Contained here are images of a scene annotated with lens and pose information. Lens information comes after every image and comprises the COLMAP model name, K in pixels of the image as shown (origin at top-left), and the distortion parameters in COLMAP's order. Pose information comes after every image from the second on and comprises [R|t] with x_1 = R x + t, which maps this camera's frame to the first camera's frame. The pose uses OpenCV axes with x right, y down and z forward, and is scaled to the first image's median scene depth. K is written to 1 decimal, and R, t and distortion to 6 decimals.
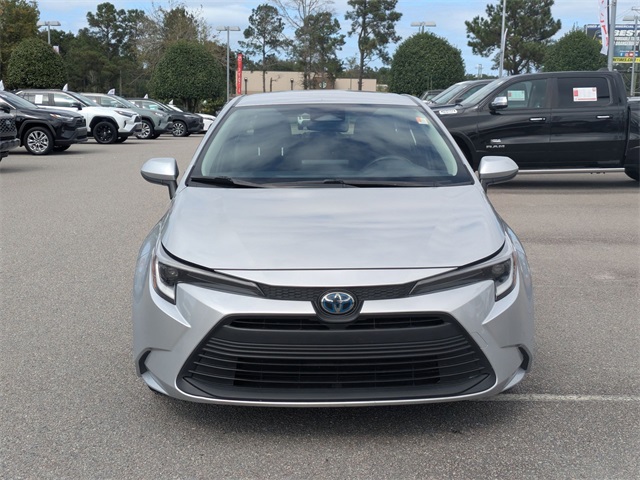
lens RADIAL K [[968.1, 0, 319.5], [0, 968.1, 239.9], [0, 0, 1]] dist [0.065951, 0.000000]
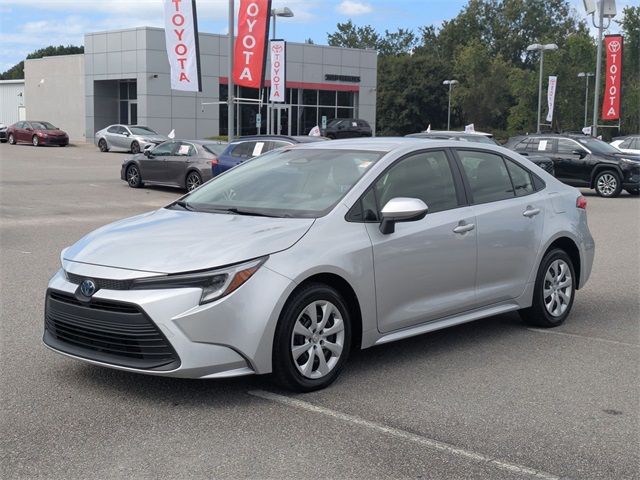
lens RADIAL K [[968.1, 0, 318.1], [0, 968.1, 240.1], [0, 0, 1]] dist [0.065951, 0.000000]
pose [[0.706095, 0.069393, -0.704709, 0.942616], [-0.101435, 0.994835, -0.003673, -0.024806], [0.700815, 0.074075, 0.709487, 0.176182]]
